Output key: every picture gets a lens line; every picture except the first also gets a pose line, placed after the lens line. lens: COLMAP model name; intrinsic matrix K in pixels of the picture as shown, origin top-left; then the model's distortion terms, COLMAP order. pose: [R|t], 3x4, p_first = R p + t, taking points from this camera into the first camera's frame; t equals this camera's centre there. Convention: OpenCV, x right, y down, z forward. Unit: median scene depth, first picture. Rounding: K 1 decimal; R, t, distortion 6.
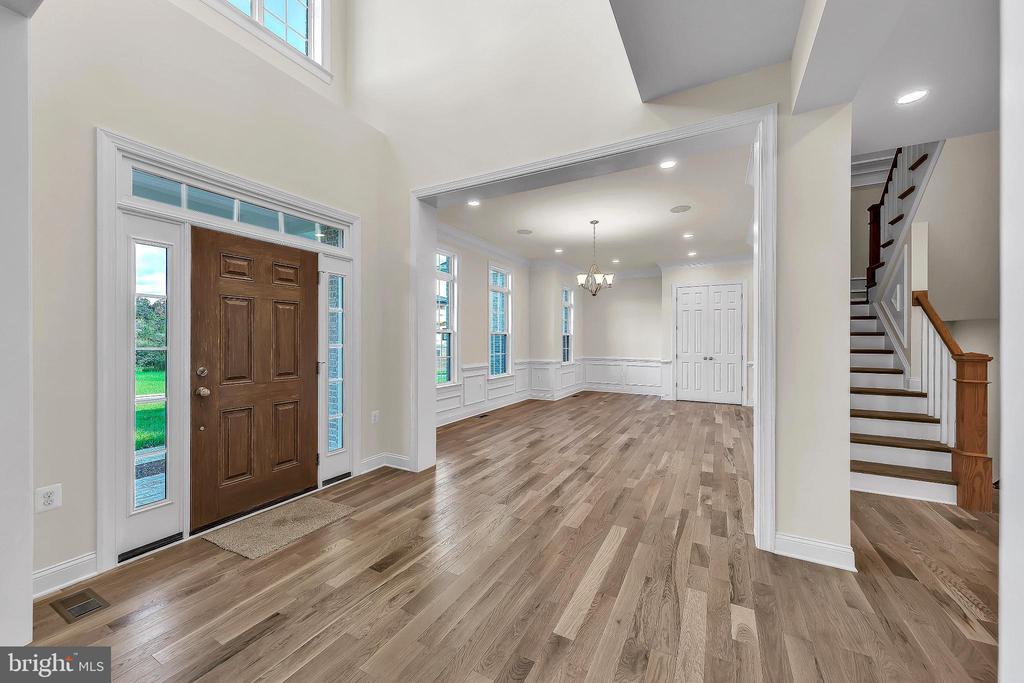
lens RADIAL K [[372.3, 0, 518.7], [0, 372.3, 345.7], [0, 0, 1]] dist [0.003179, 0.000229]
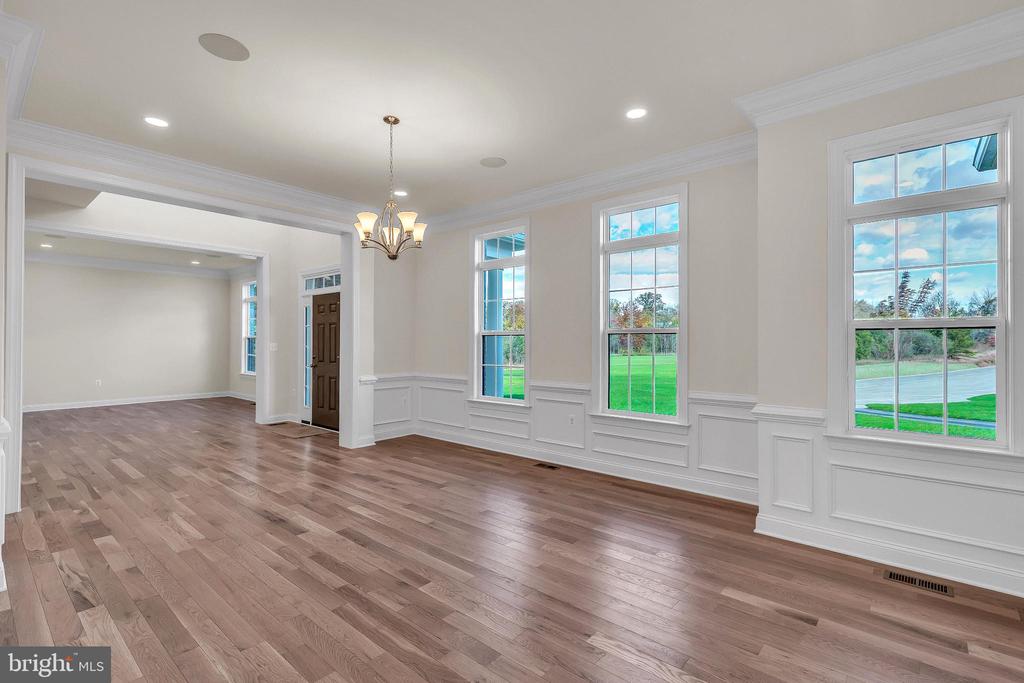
lens RADIAL K [[469.1, 0, 513.8], [0, 469.1, 346.2], [0, 0, 1]] dist [0.004611, 0.000967]
pose [[-0.208567, 0.008371, -0.977972, 1.262771], [-0.016060, 0.999799, 0.011982, -0.037818], [0.977876, 0.018205, -0.208391, 2.025219]]
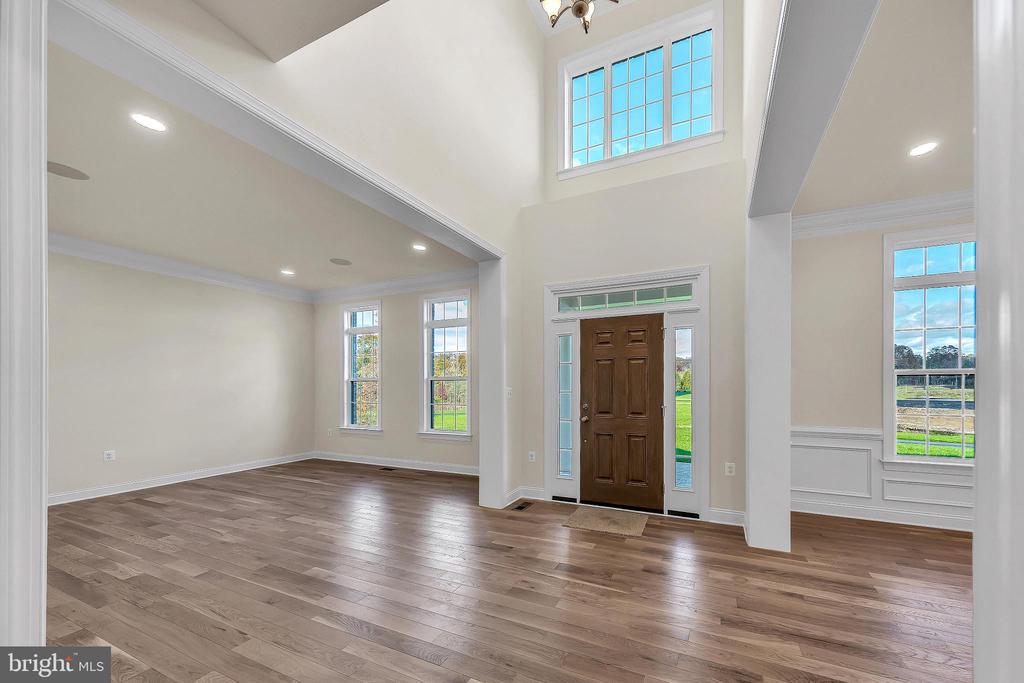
lens RADIAL K [[372.3, 0, 584.9], [0, 372.3, 387.3], [0, 0, 1]] dist [0.003179, 0.000229]
pose [[0.104545, 0.002240, -0.994518, 0.558987], [-0.012776, 0.999918, 0.000910, -0.011340], [0.994438, 0.012611, 0.104565, 0.589289]]
